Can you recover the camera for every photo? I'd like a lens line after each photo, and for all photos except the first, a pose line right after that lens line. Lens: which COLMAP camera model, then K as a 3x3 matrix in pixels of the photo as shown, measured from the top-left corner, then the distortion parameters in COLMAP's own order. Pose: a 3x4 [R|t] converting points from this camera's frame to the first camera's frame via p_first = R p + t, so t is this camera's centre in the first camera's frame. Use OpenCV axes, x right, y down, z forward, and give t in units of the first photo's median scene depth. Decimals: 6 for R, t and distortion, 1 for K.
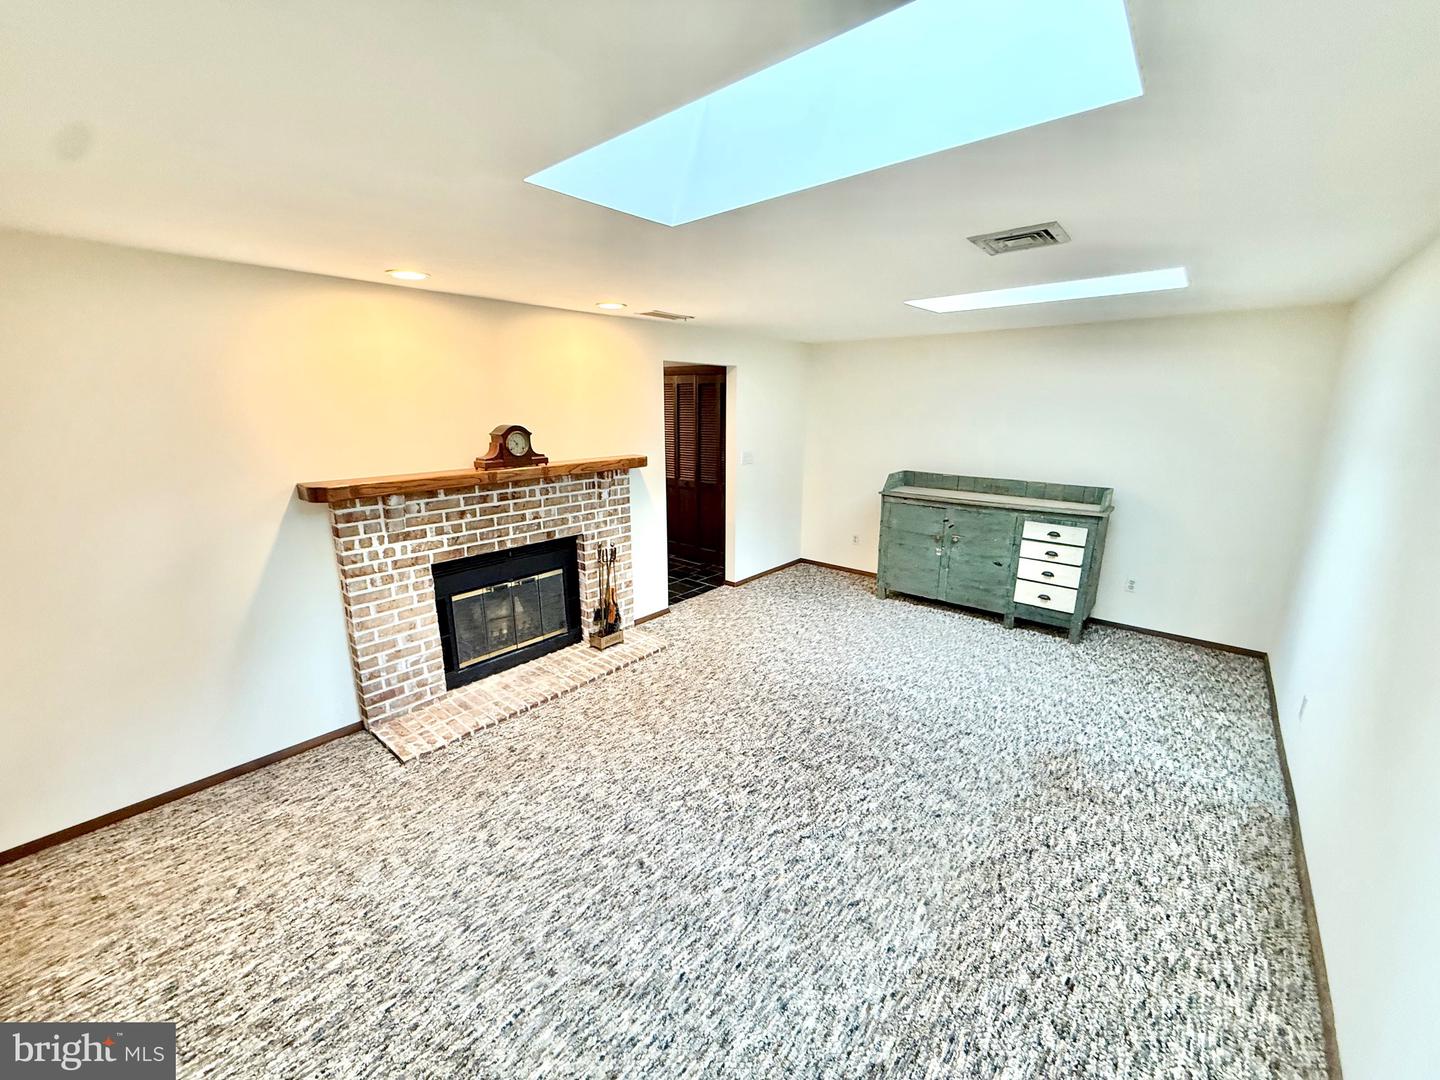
lens RADIAL K [[575.7, 0, 714.0], [0, 575.7, 539.1], [0, 0, 1]] dist [0.000053, -0.000046]
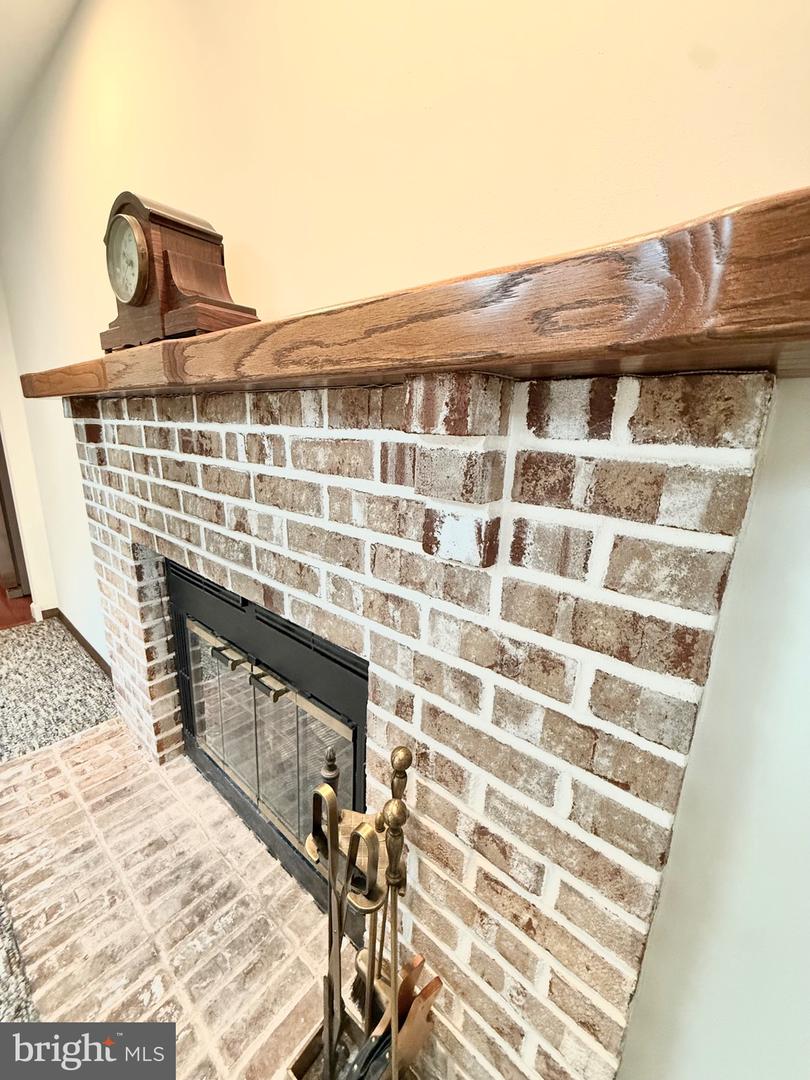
lens RADIAL K [[431.8, 0, 405.7], [0, 431.8, 535.4], [0, 0, 1]] dist [0.000053, -0.000046]
pose [[0.004493, 0.242033, -0.970258, -0.071411], [-0.262702, 0.936474, 0.232389, -0.106218], [0.964867, 0.253844, 0.067790, 1.014984]]
